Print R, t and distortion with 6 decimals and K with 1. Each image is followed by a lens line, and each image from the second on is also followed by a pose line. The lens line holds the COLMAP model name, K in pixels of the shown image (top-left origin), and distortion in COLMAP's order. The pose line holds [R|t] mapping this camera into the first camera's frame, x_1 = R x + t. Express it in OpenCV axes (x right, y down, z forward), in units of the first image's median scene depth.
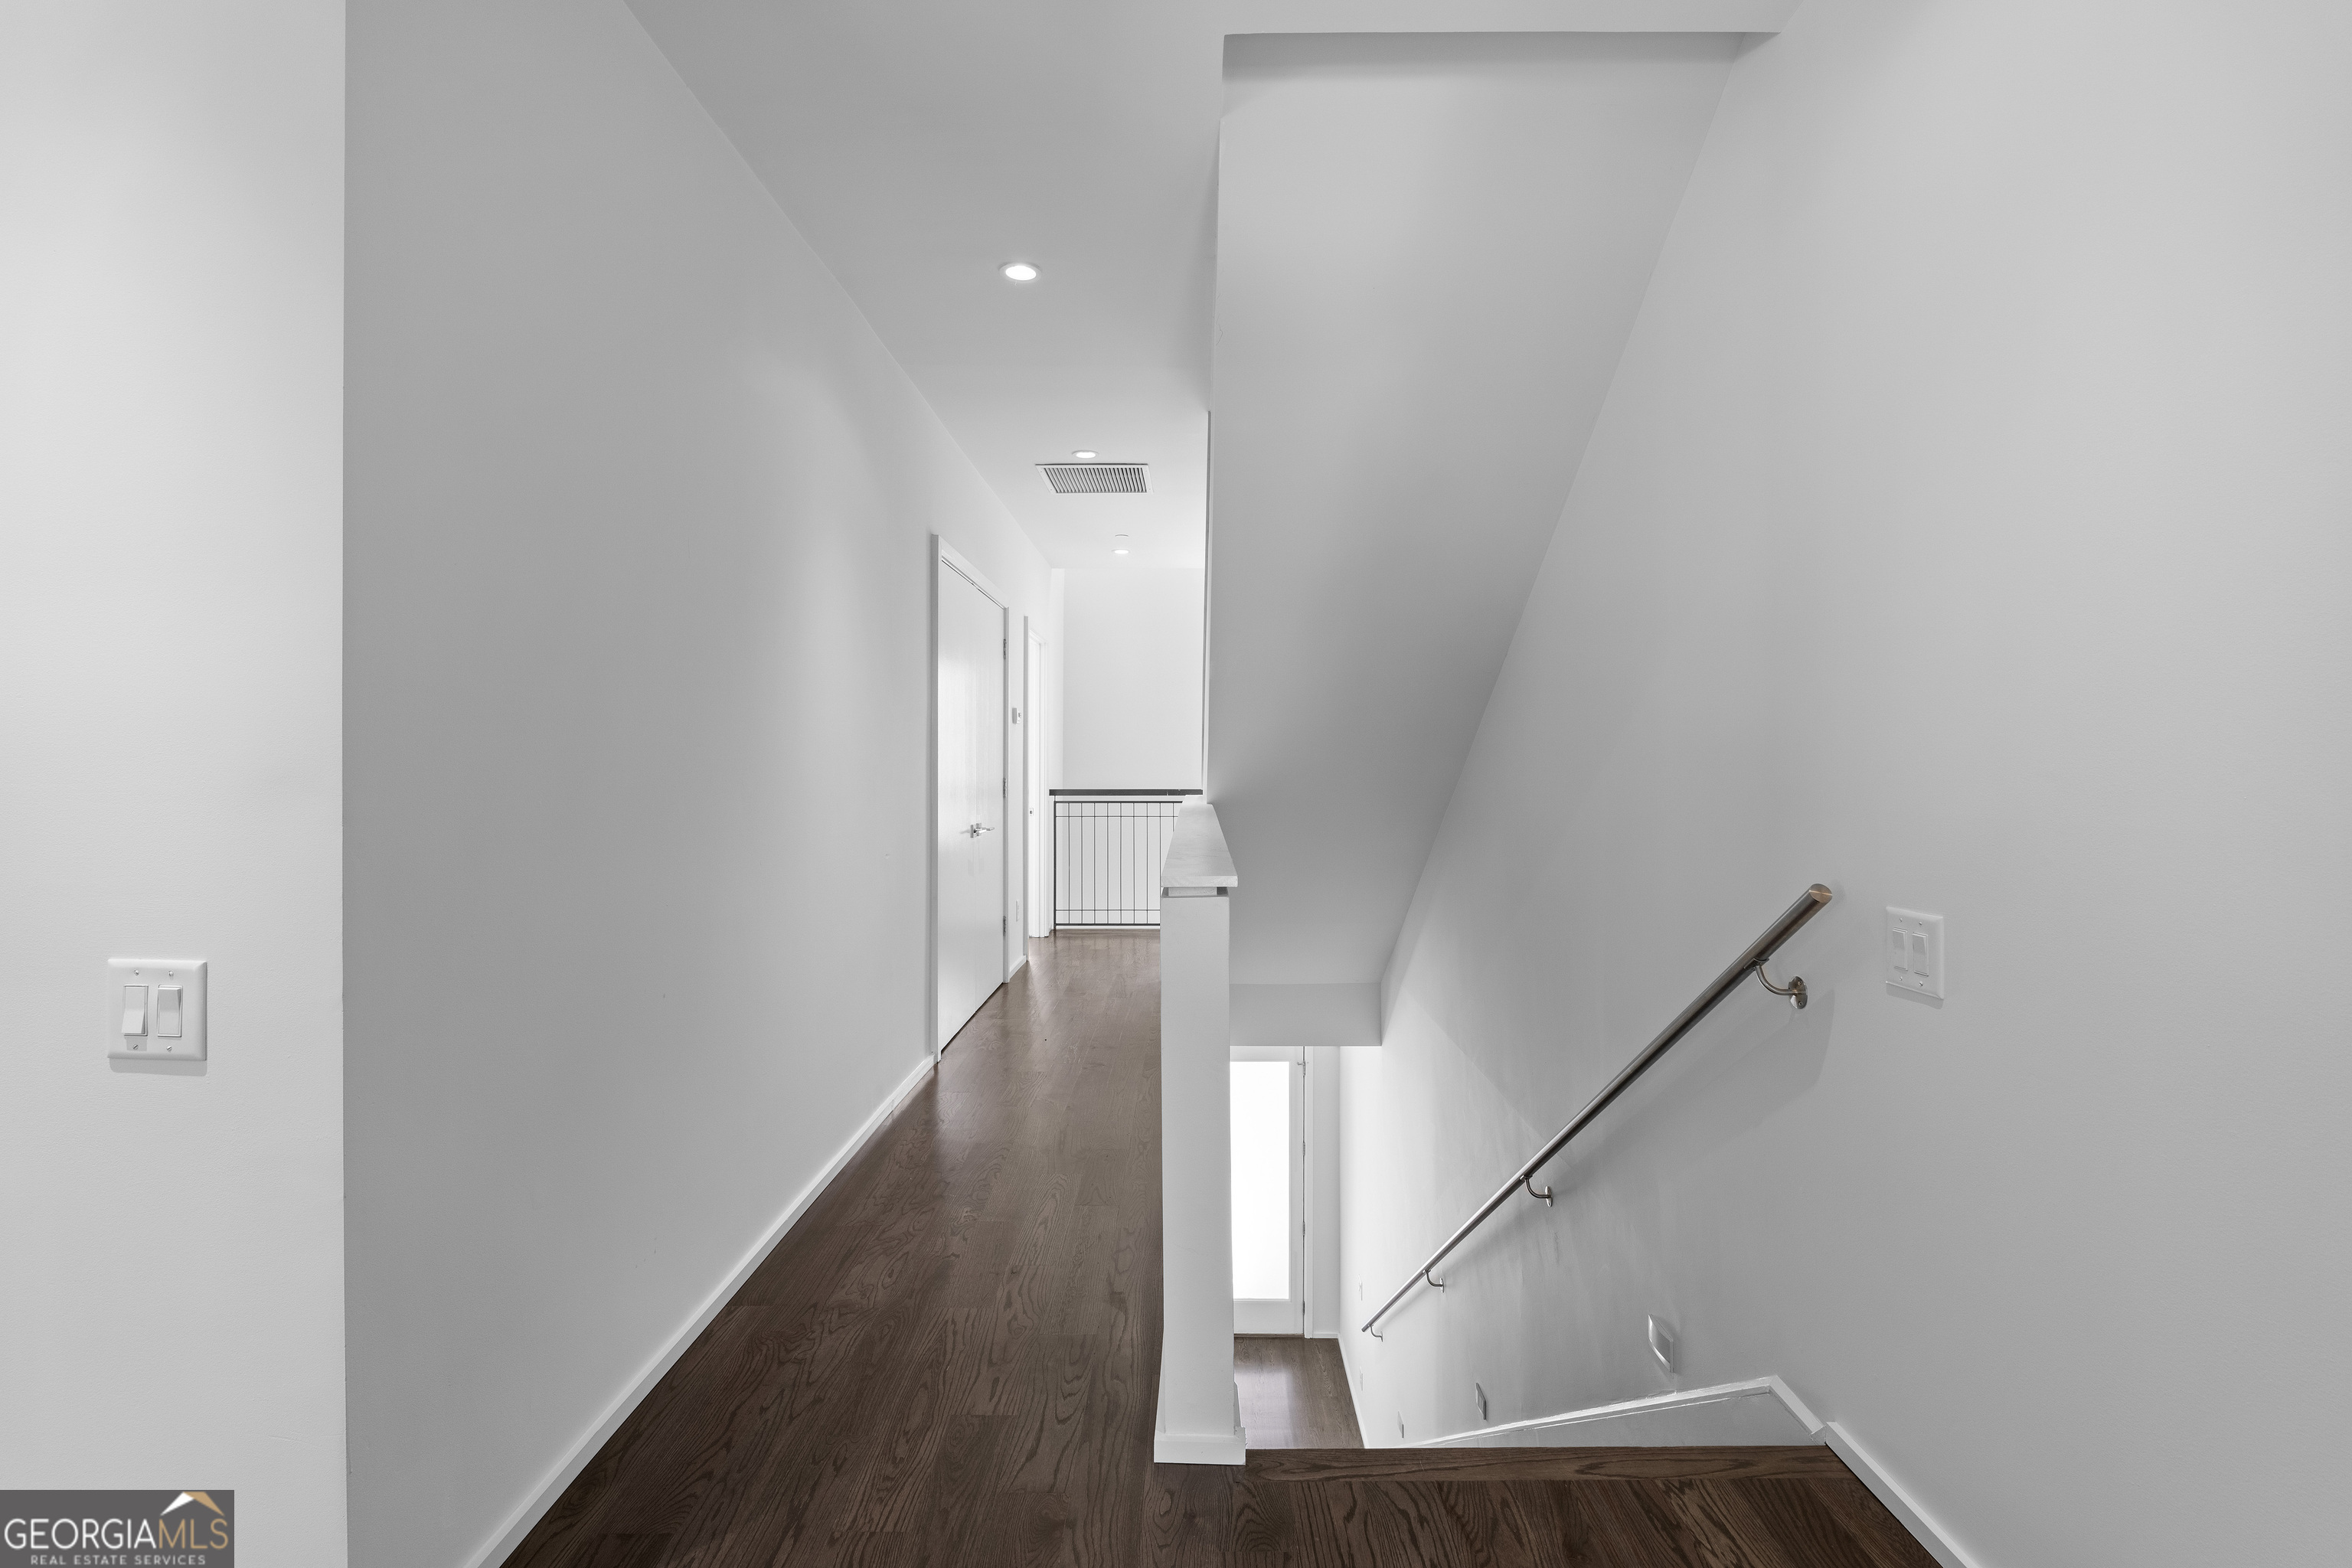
lens RADIAL K [[1026.2, 0, 1211.1], [0, 1026.2, 776.3], [0, 0, 1]] dist [-0.005867, 0.000426]
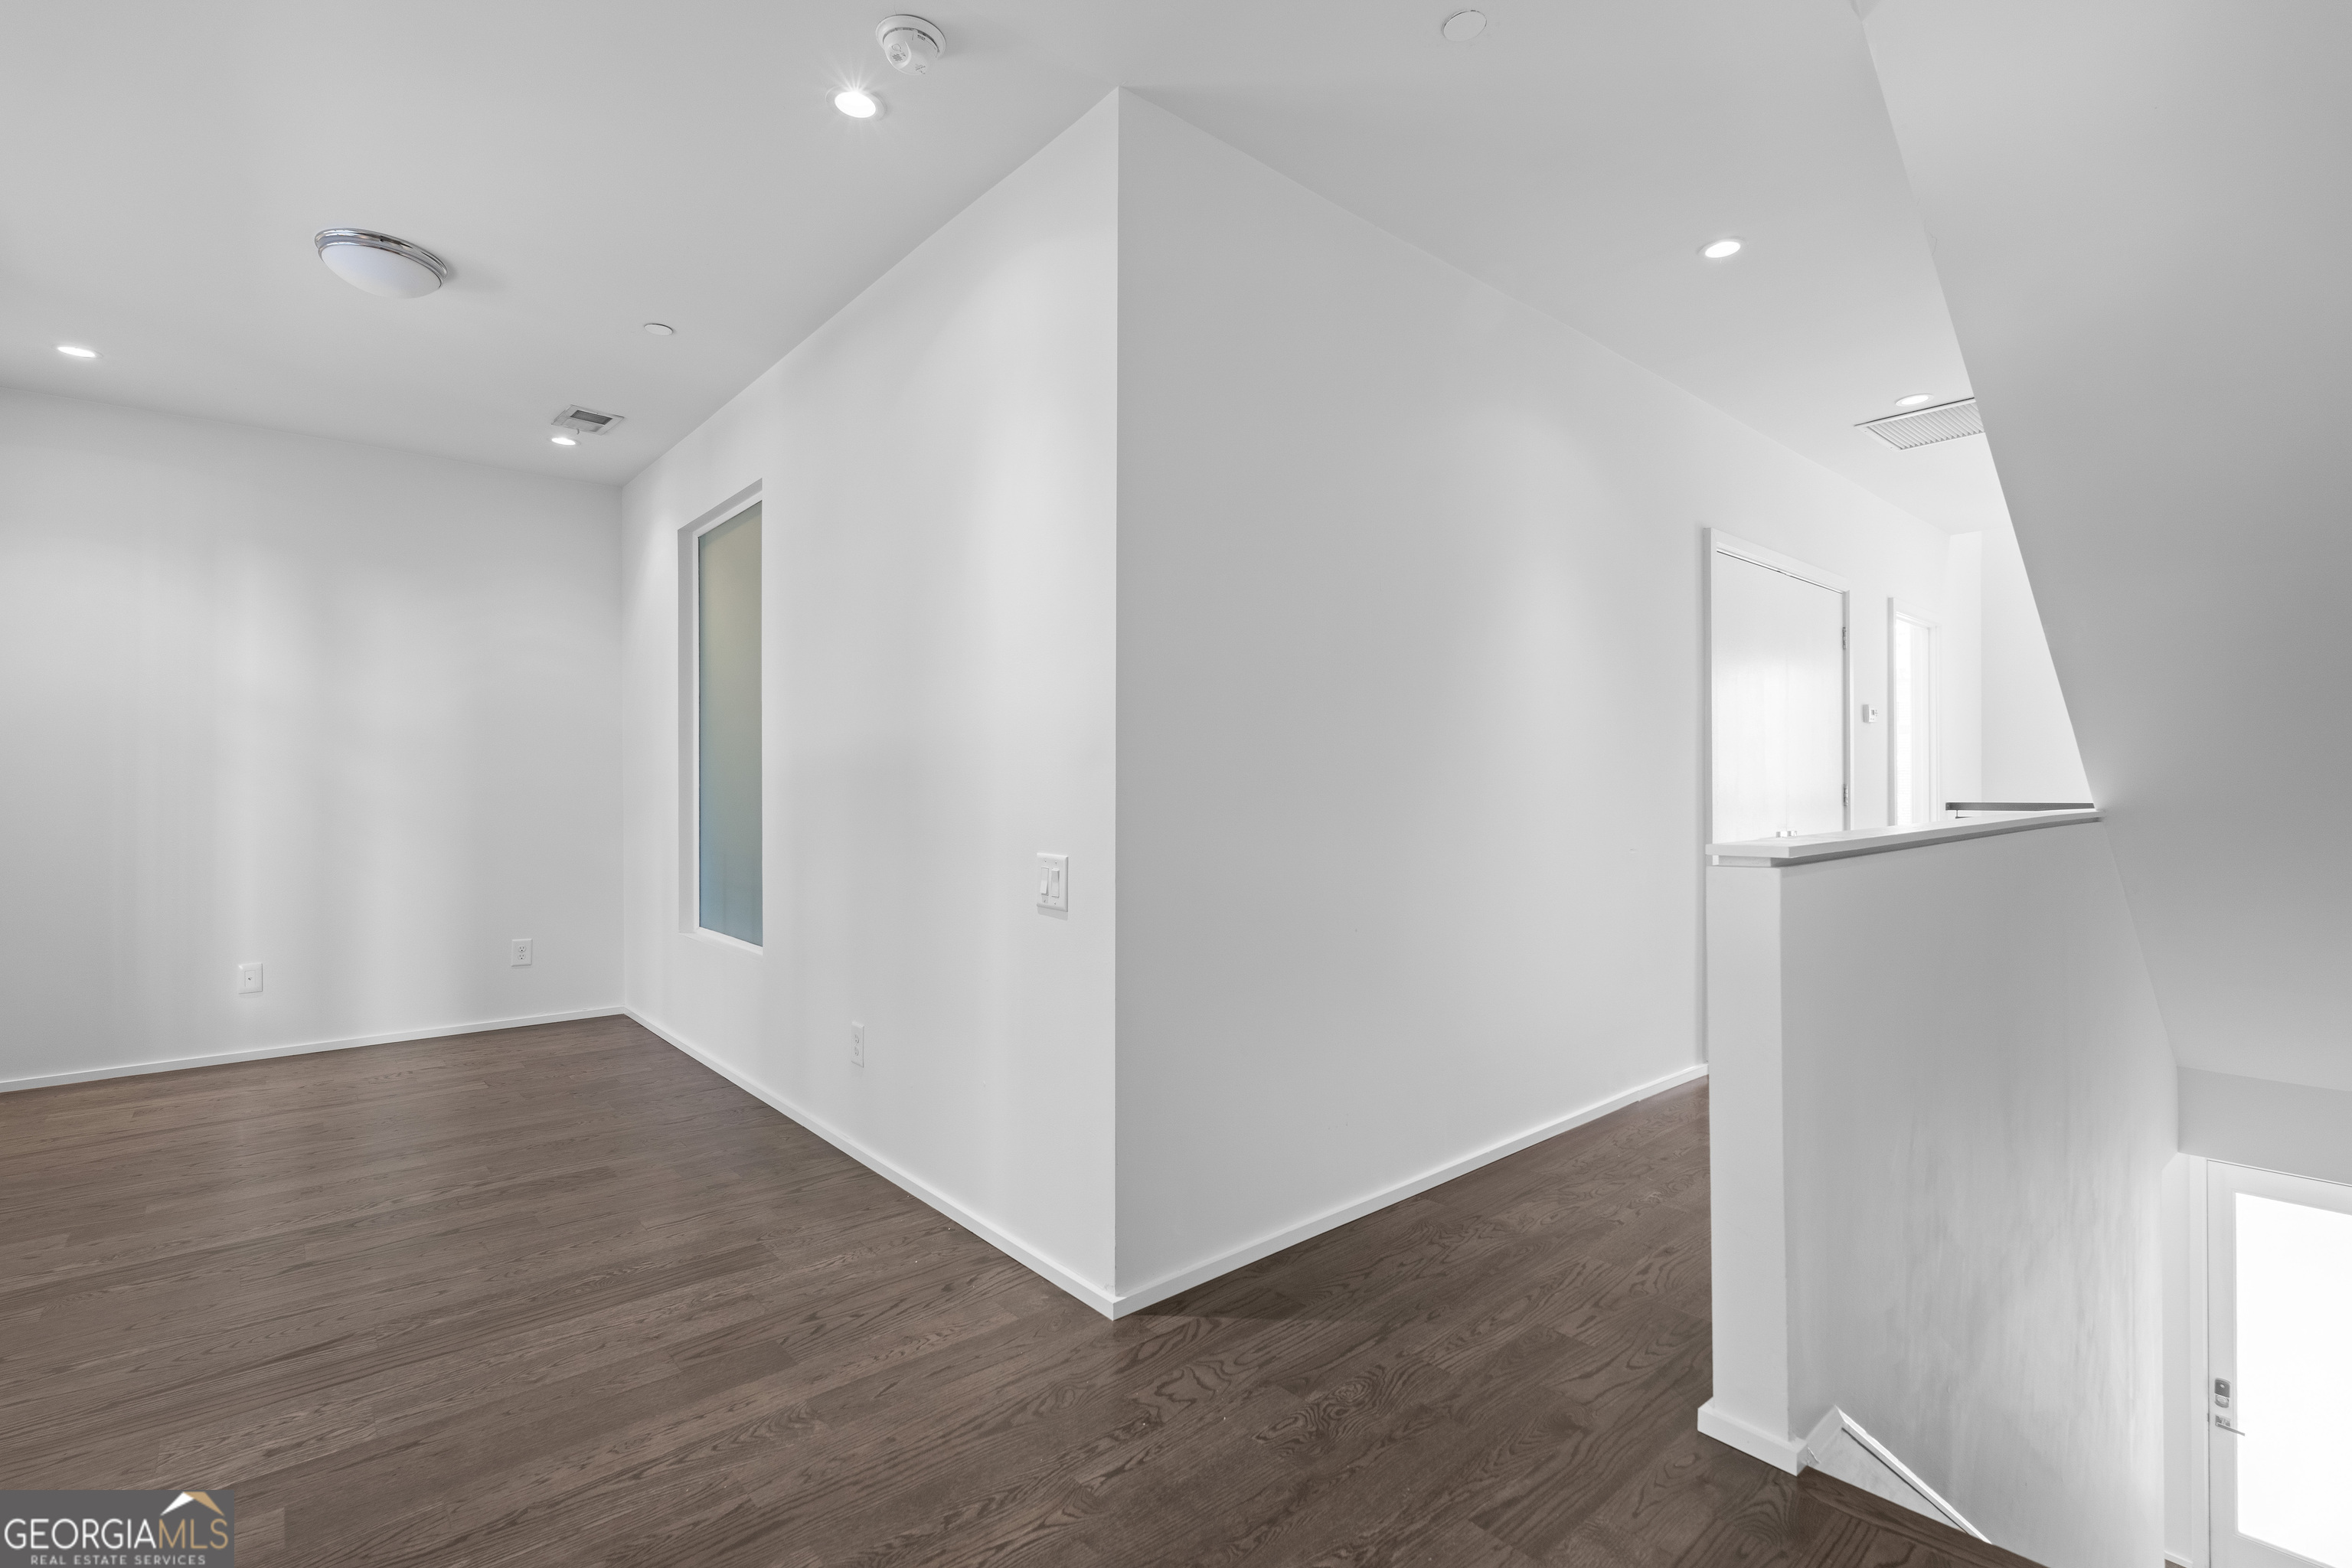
lens RADIAL K [[1026.2, 0, 1193.6], [0, 1026.2, 778.2], [0, 0, 1]] dist [-0.005867, 0.000426]
pose [[0.677800, -0.008487, -0.735197, 0.335668], [-0.001691, 0.999913, -0.013102, 0.045180], [0.735244, 0.010123, 0.677727, -0.043478]]
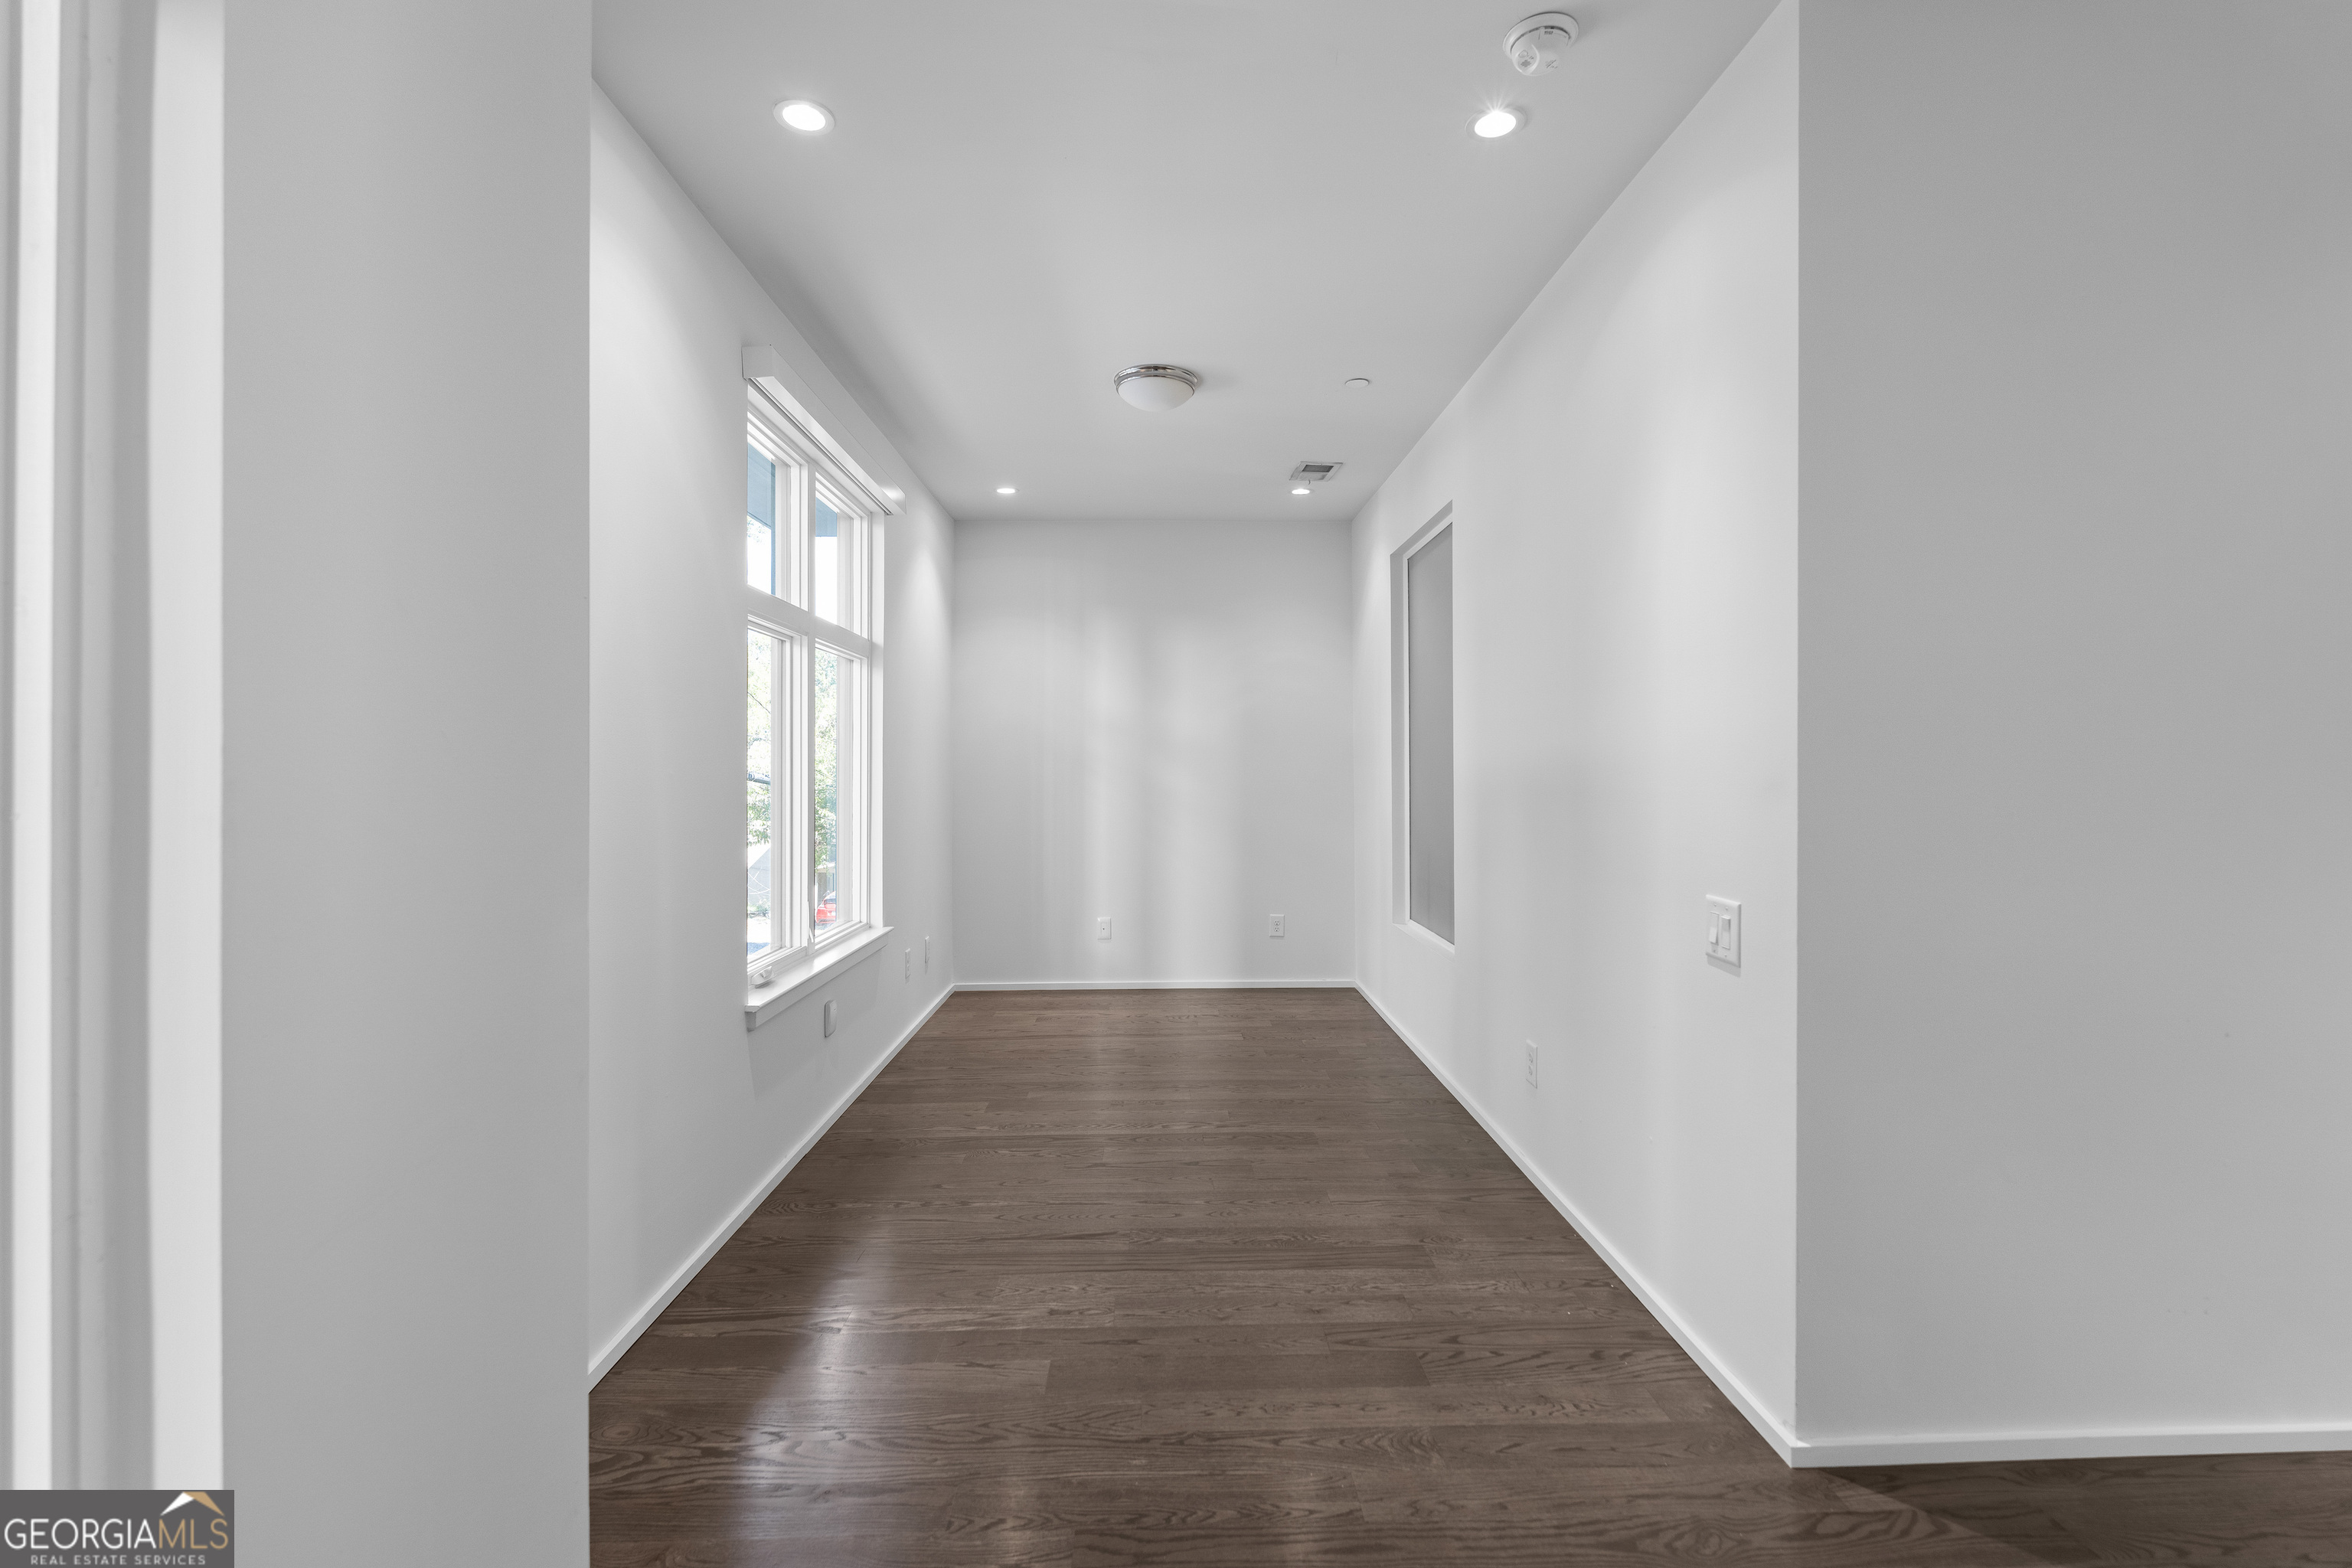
lens RADIAL K [[1026.2, 0, 1207.5], [0, 1026.2, 771.2], [0, 0, 1]] dist [-0.005867, 0.000426]
pose [[0.070916, -0.004611, -0.997472, 0.341178], [-0.009967, 0.999936, -0.005331, -0.001354], [0.997432, 0.010320, 0.070866, 0.055880]]
